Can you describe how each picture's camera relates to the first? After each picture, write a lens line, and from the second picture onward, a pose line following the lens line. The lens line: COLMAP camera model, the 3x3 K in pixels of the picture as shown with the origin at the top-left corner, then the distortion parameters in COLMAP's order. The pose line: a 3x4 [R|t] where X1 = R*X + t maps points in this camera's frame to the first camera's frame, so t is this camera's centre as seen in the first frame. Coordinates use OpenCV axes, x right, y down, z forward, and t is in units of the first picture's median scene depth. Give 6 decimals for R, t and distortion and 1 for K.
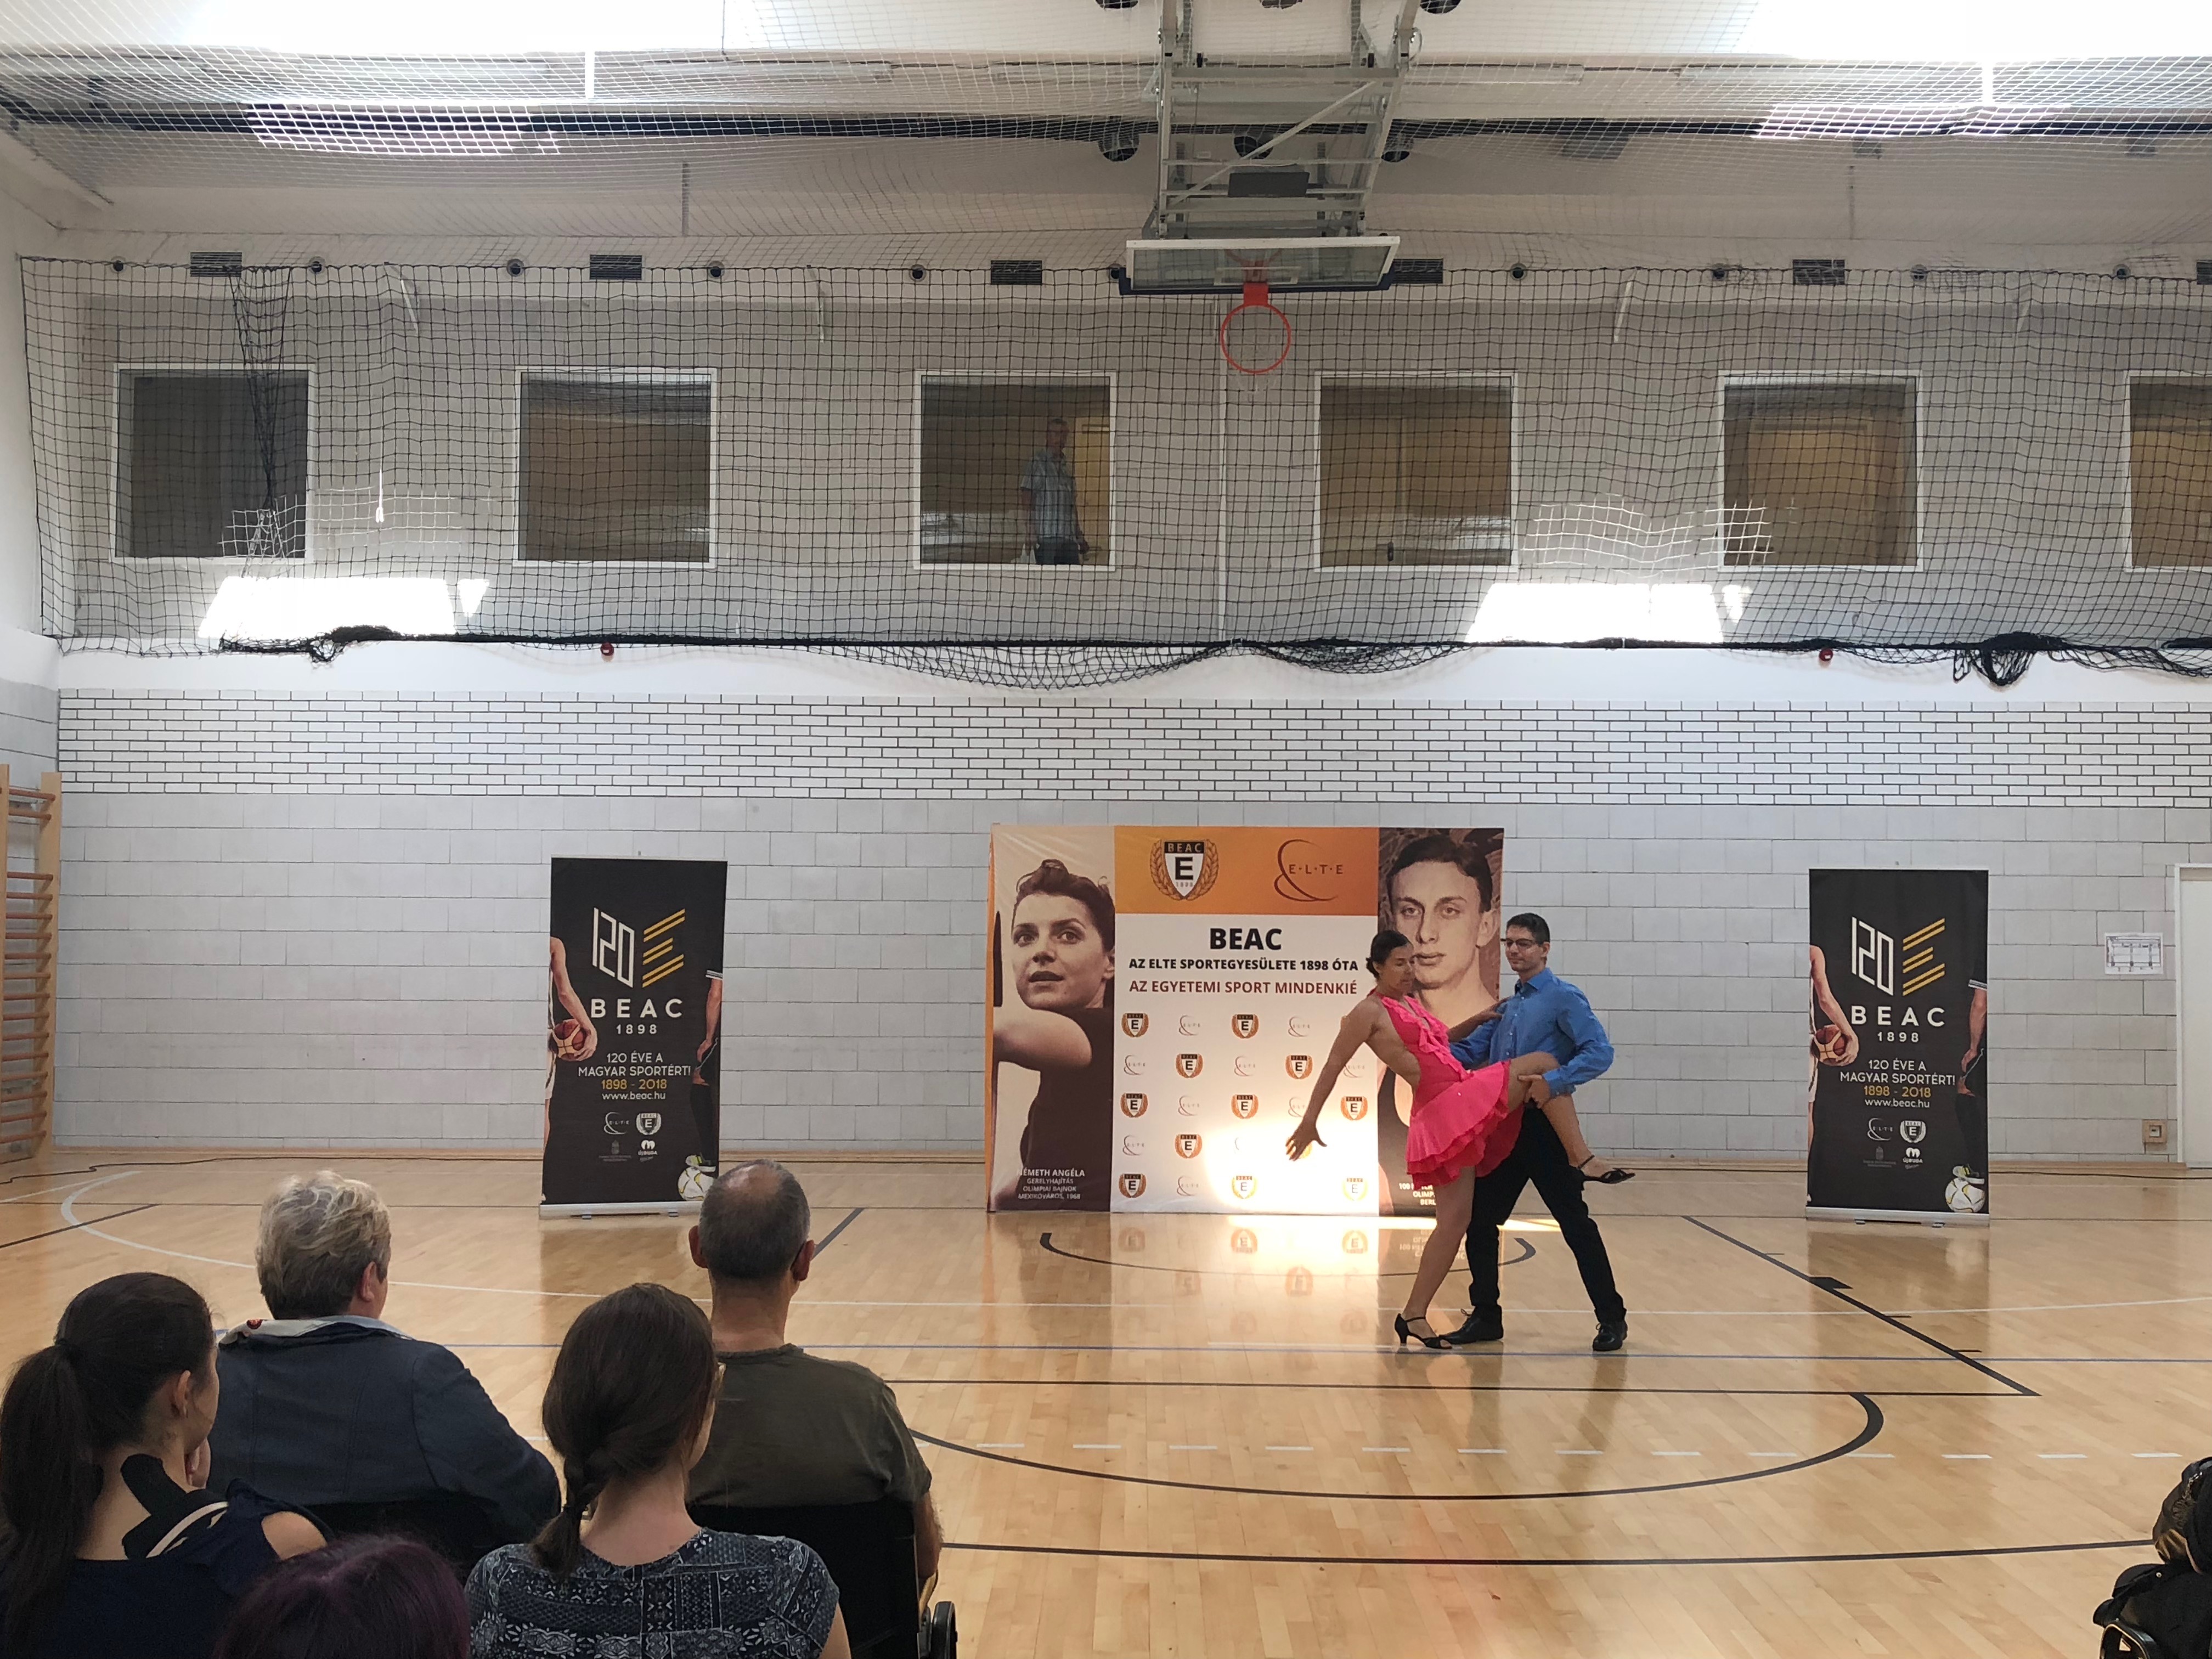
lens RADIAL K [[2508.8, 0, 1106.0], [0, 2508.8, 829.5], [0, 0, 1]] dist [0.176901, -0.547830]
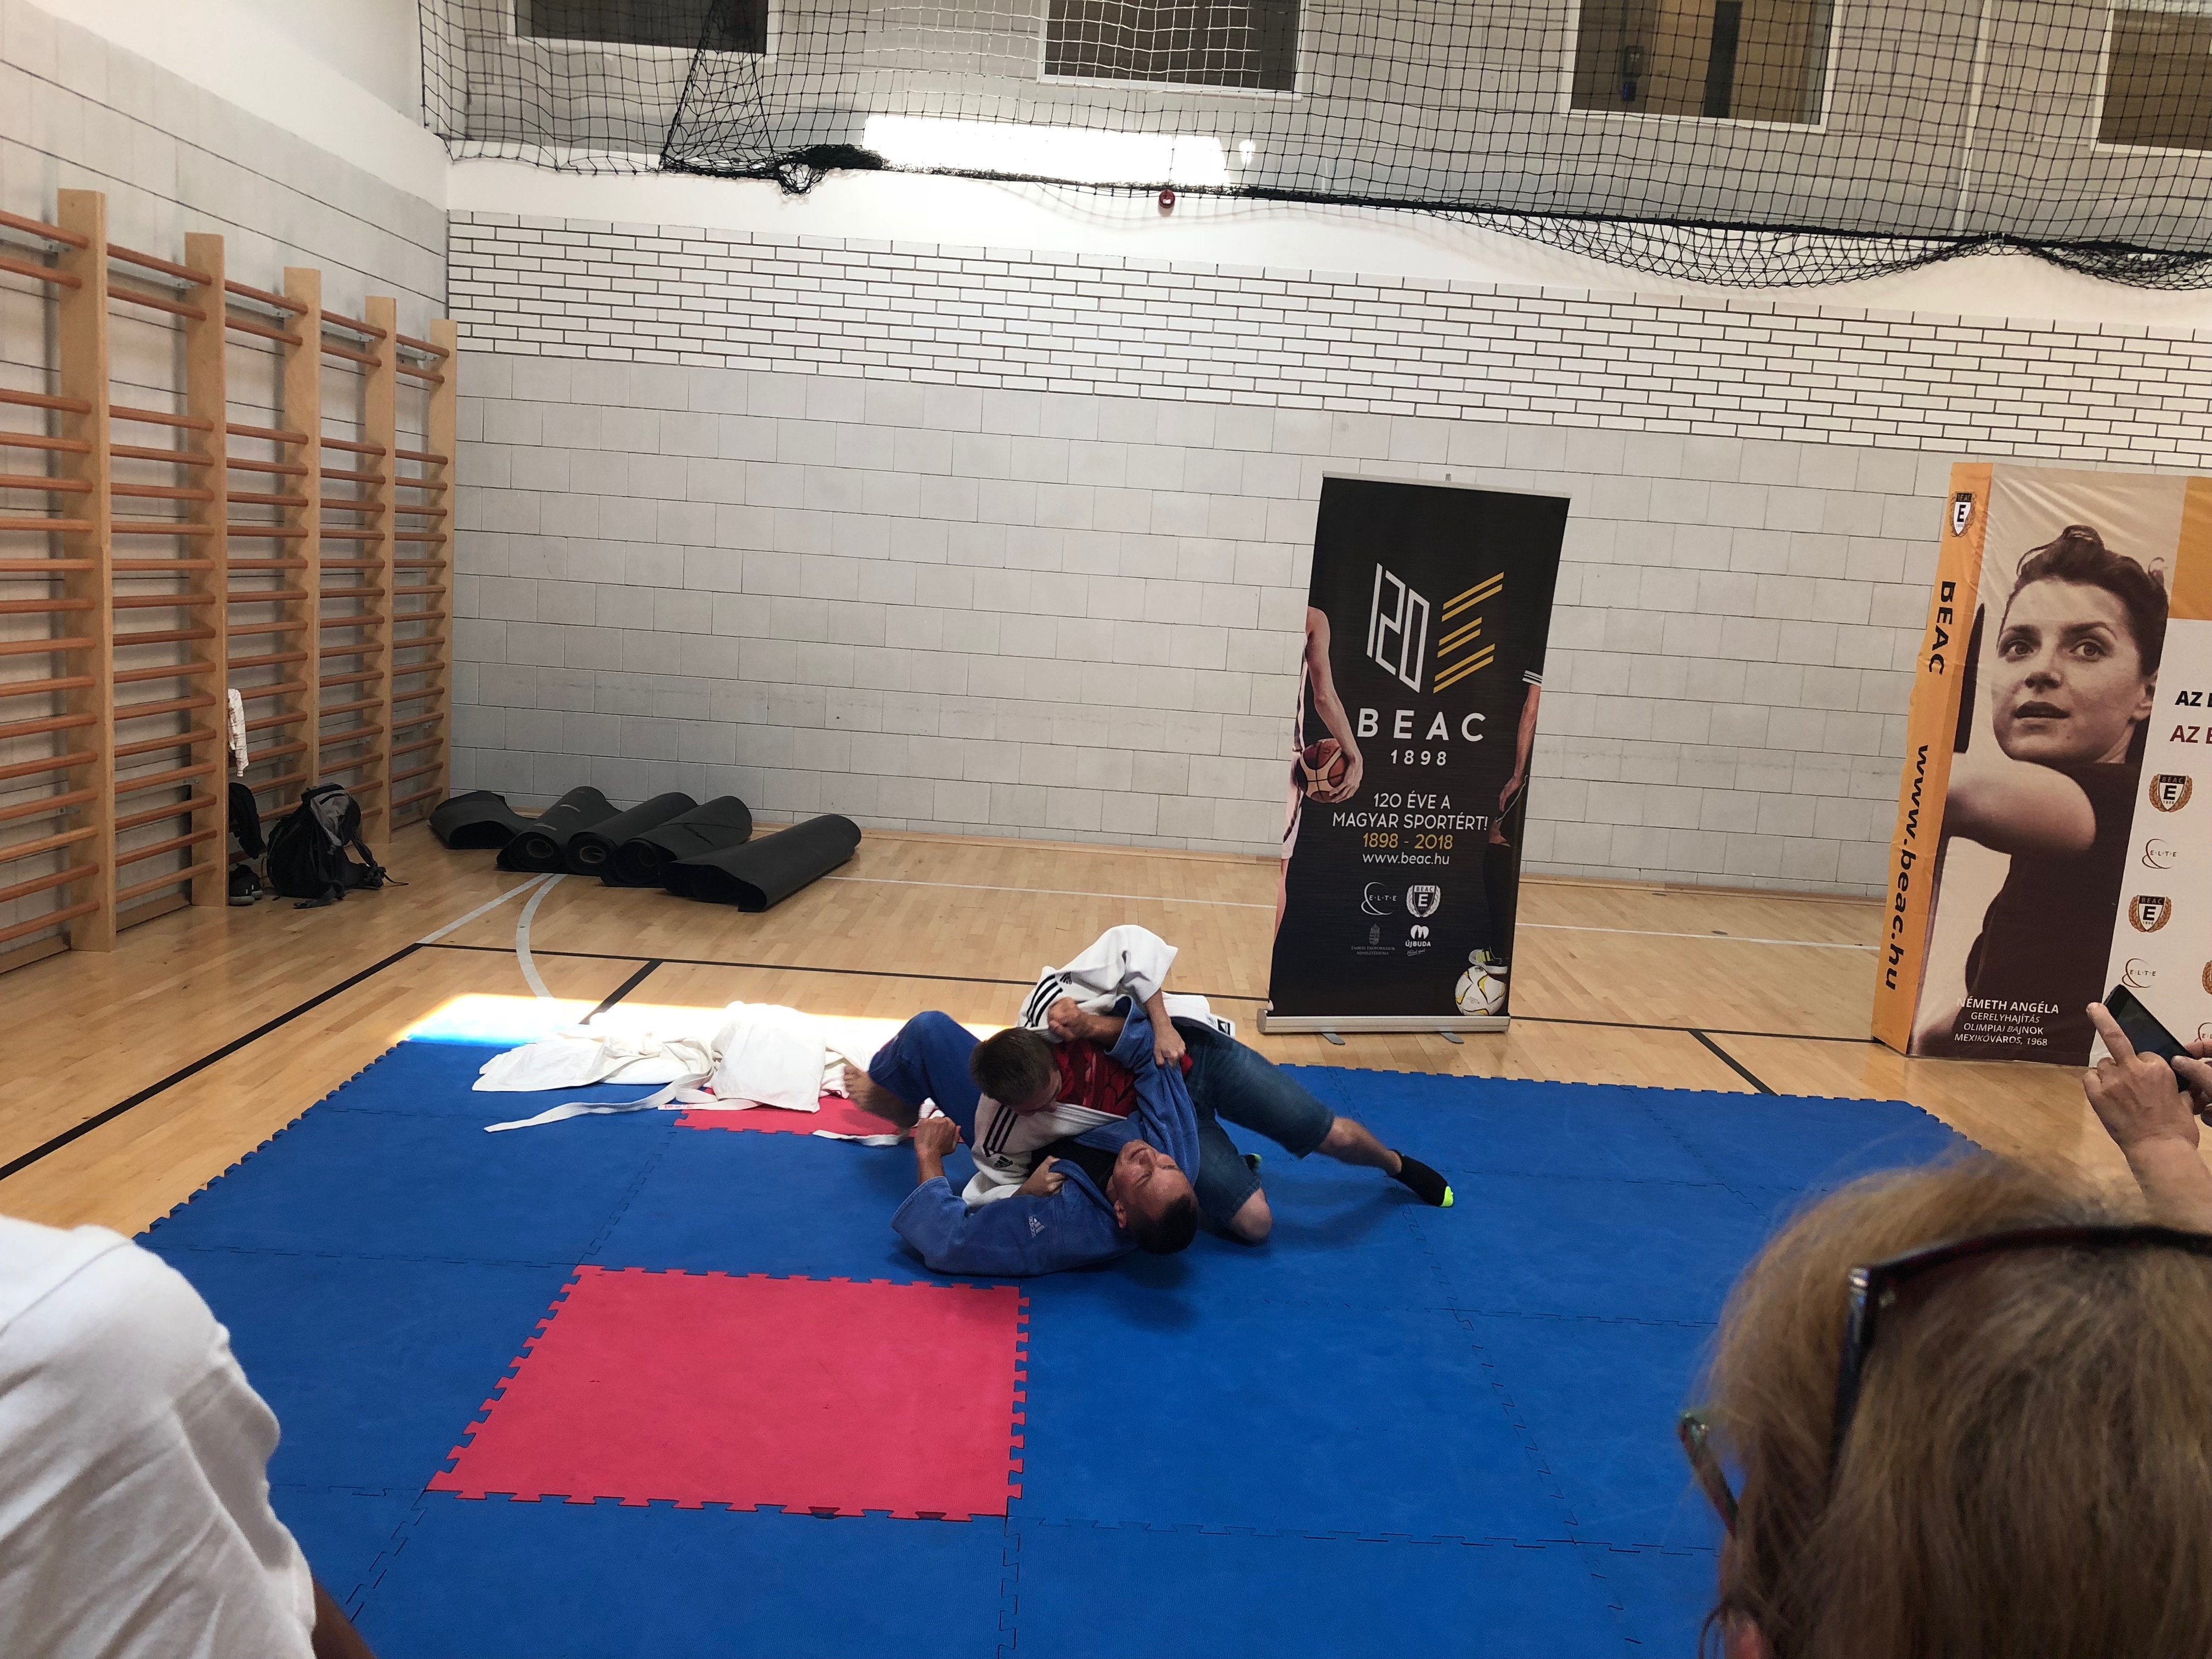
lens RADIAL K [[1831.1, 0, 1106.0], [0, 1831.1, 829.5], [0, 0, 1]] dist [0.057127, -0.076516]
pose [[0.998206, 0.058293, 0.013643, -0.219507], [-0.059822, 0.980209, 0.188709, 0.011189], [-0.002373, -0.189186, 0.981938, 0.436870]]
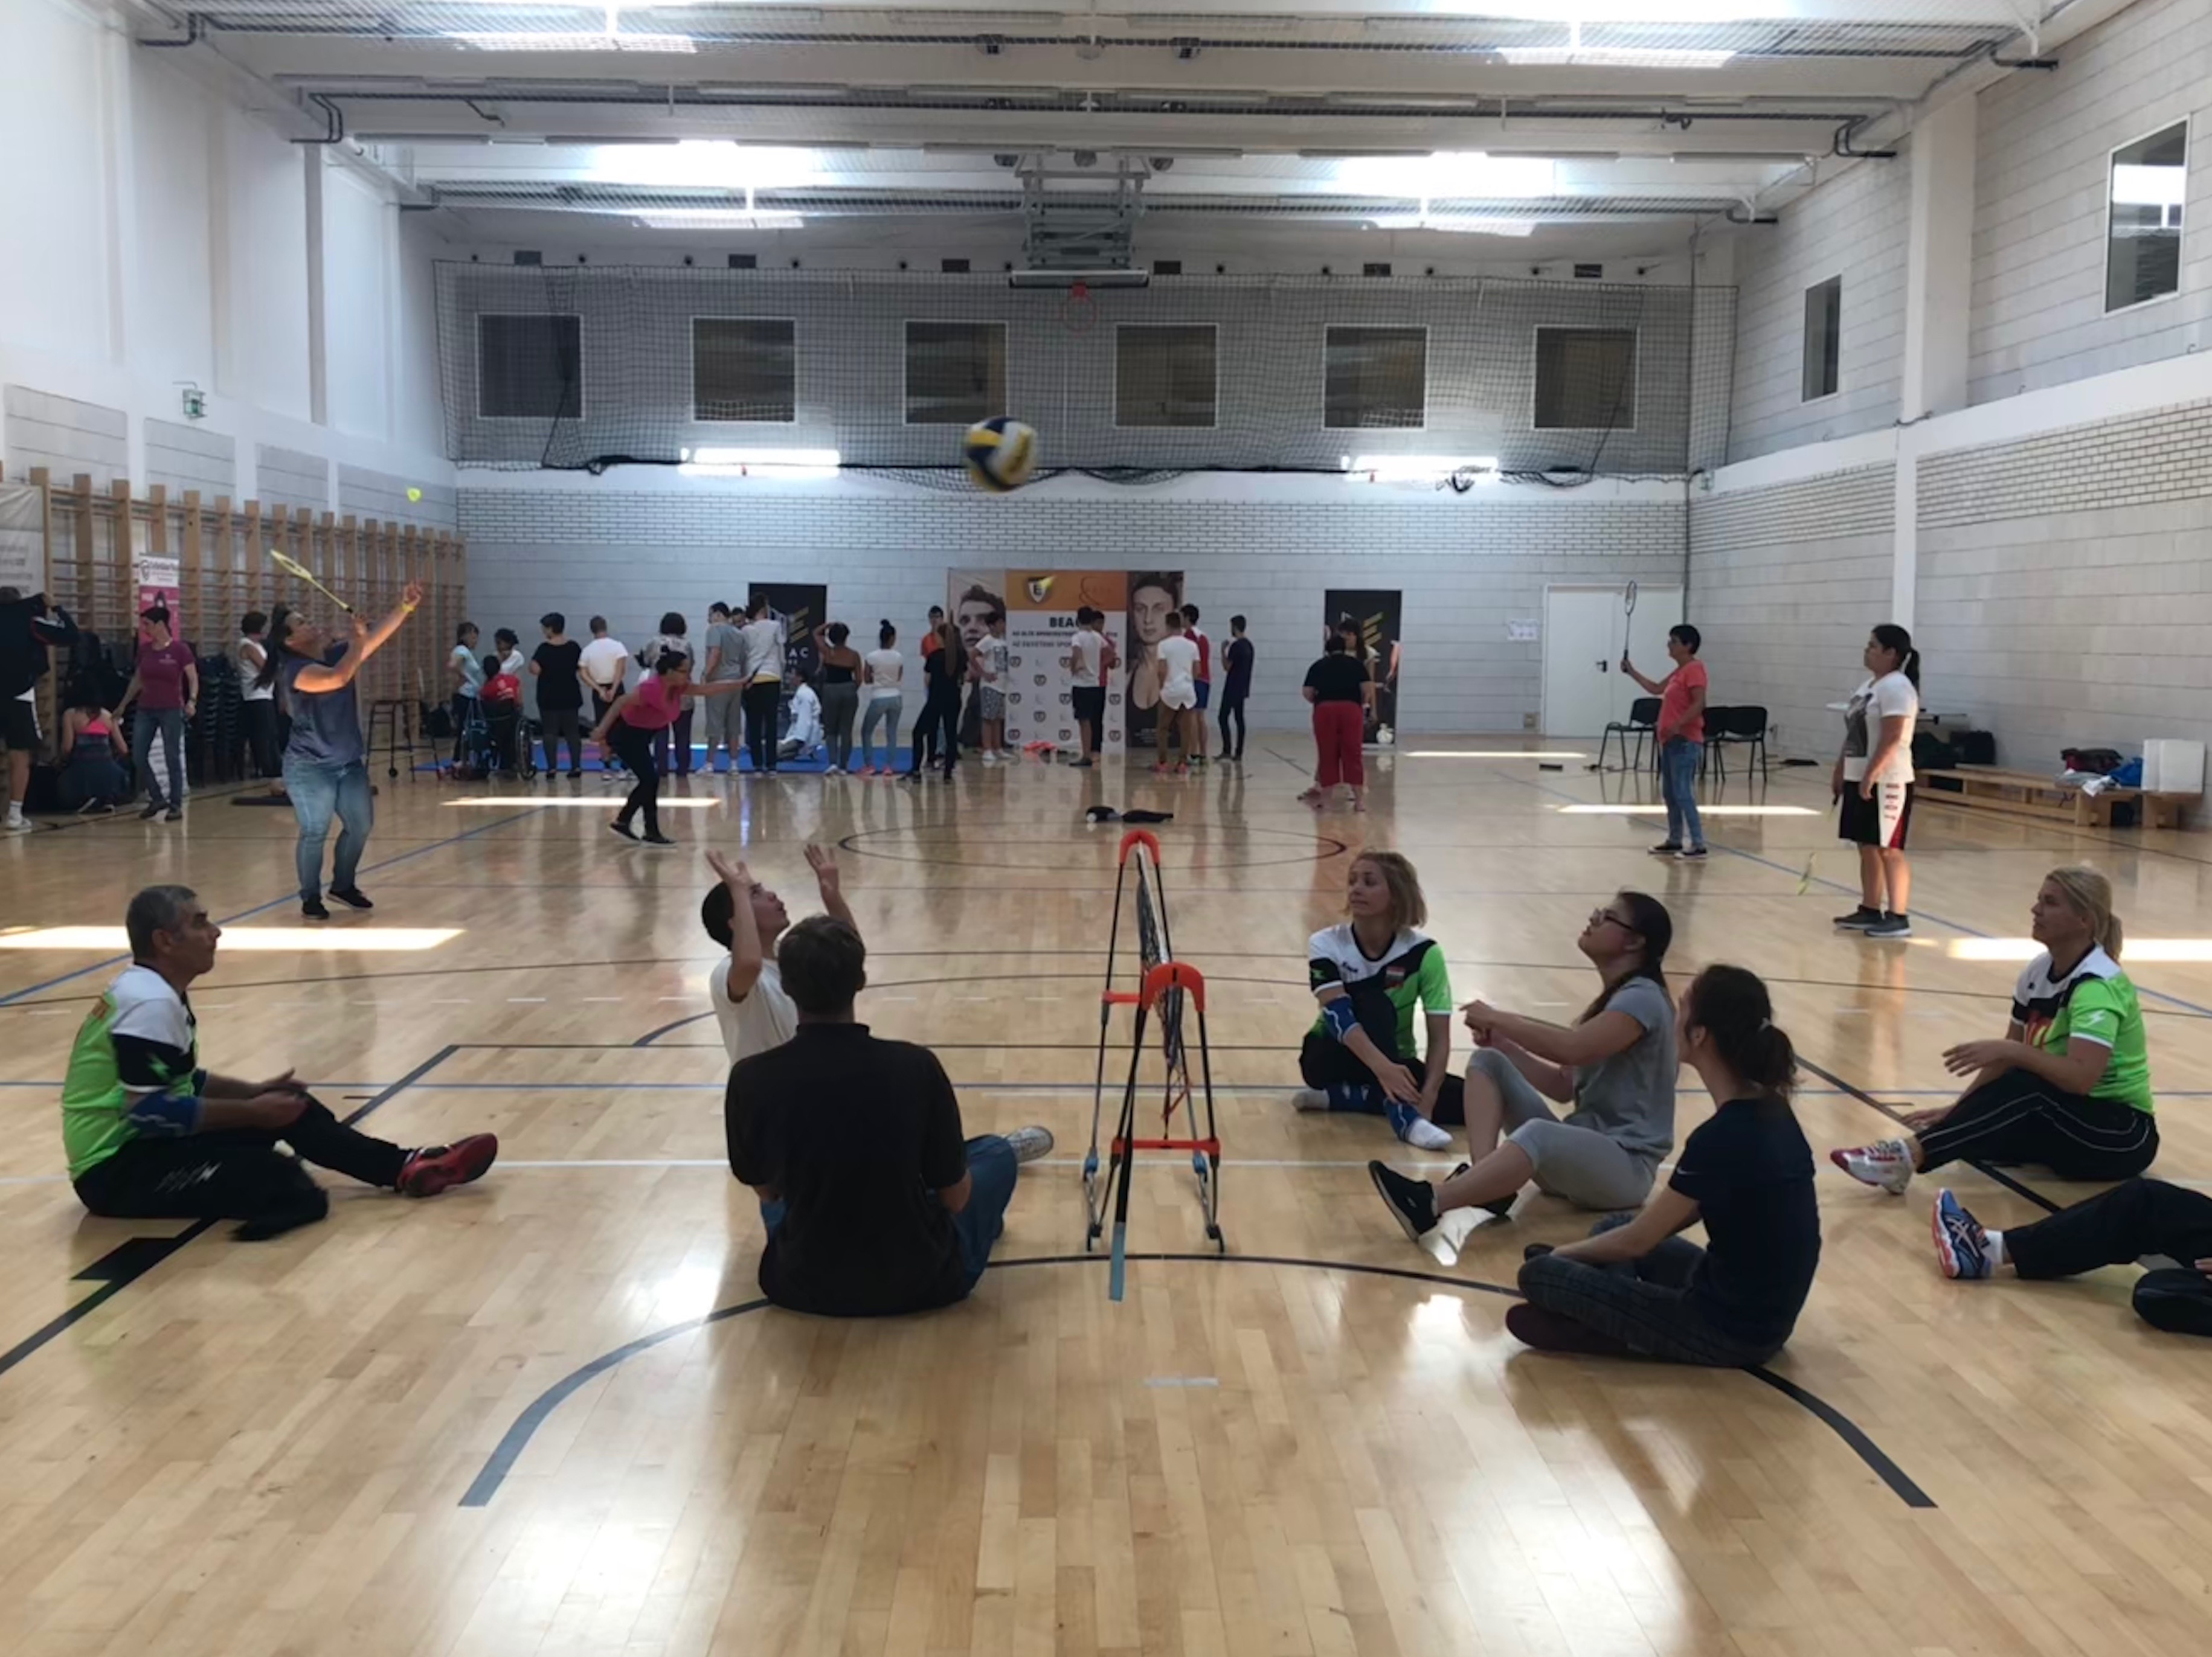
lens RADIAL K [[2385.2, 0, 1103.0], [0, 2385.2, 860.4], [0, 0, 1]] dist [0.118244, -0.004943]
pose [[0.999524, -0.001617, 0.030818, 0.019359], [-0.002728, 0.990085, 0.140441, -0.035085], [-0.030739, -0.140458, 0.989609, -0.885180]]
